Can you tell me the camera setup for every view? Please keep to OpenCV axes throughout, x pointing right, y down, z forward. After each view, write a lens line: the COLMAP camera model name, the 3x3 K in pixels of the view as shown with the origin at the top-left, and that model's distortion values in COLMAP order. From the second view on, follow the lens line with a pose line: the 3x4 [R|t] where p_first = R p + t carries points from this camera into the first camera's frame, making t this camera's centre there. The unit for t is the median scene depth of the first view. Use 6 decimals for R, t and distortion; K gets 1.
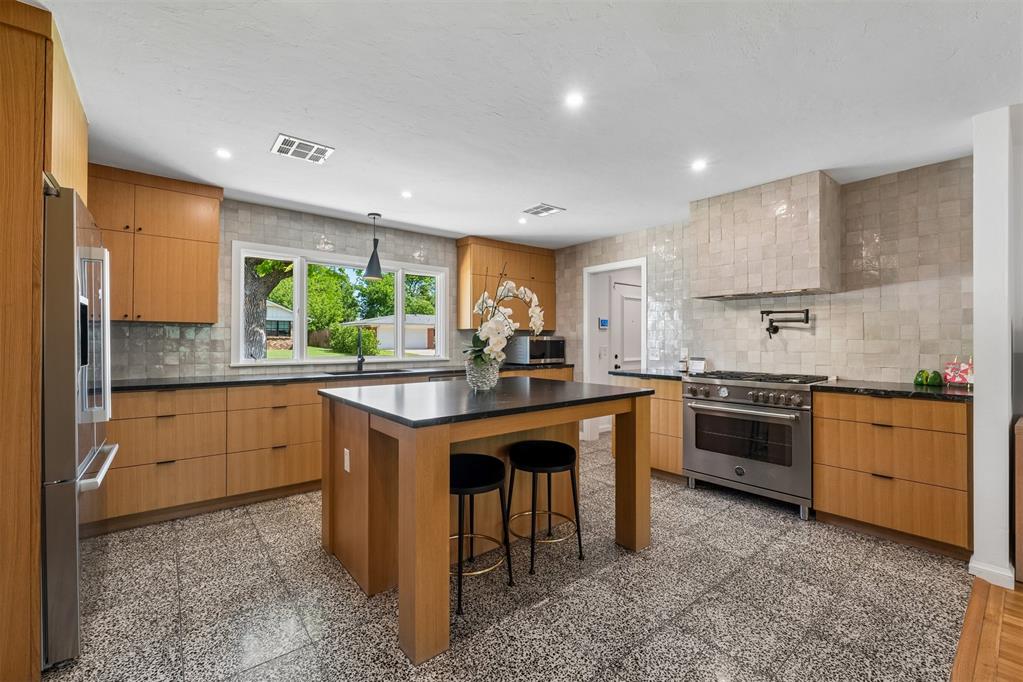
lens RADIAL K [[430.9, 0, 512.2], [0, 430.9, 339.7], [0, 0, 1]] dist [-0.008548, 0.000435]
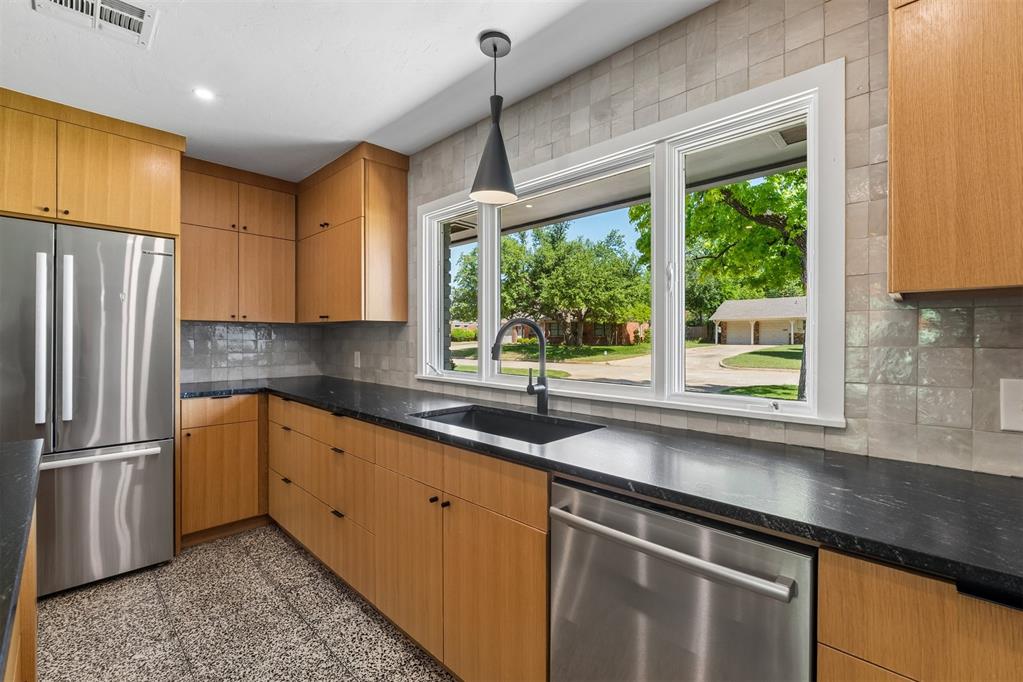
lens RADIAL K [[430.9, 0, 512.2], [0, 430.9, 339.7], [0, 0, 1]] dist [-0.008548, 0.000435]
pose [[0.124043, 0.000772, -0.992277, 0.119153], [0.000776, 0.999999, 0.000875, -0.004072], [0.992277, -0.000879, 0.124042, 1.240279]]
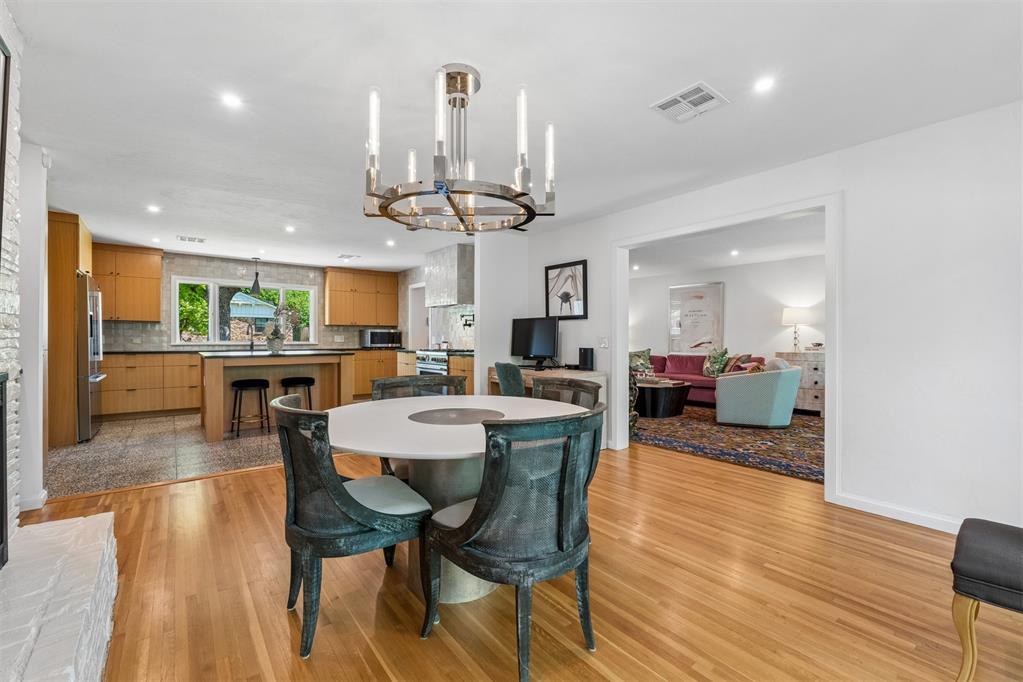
lens RADIAL K [[441.6, 0, 512.1], [0, 441.6, 342.5], [0, 0, 1]] dist [0.001582, 0.000409]
pose [[0.999825, 0.003191, -0.018422, 0.946735], [-0.002938, 0.999902, 0.013714, 0.026349], [0.018464, -0.013658, 0.999736, -0.969026]]
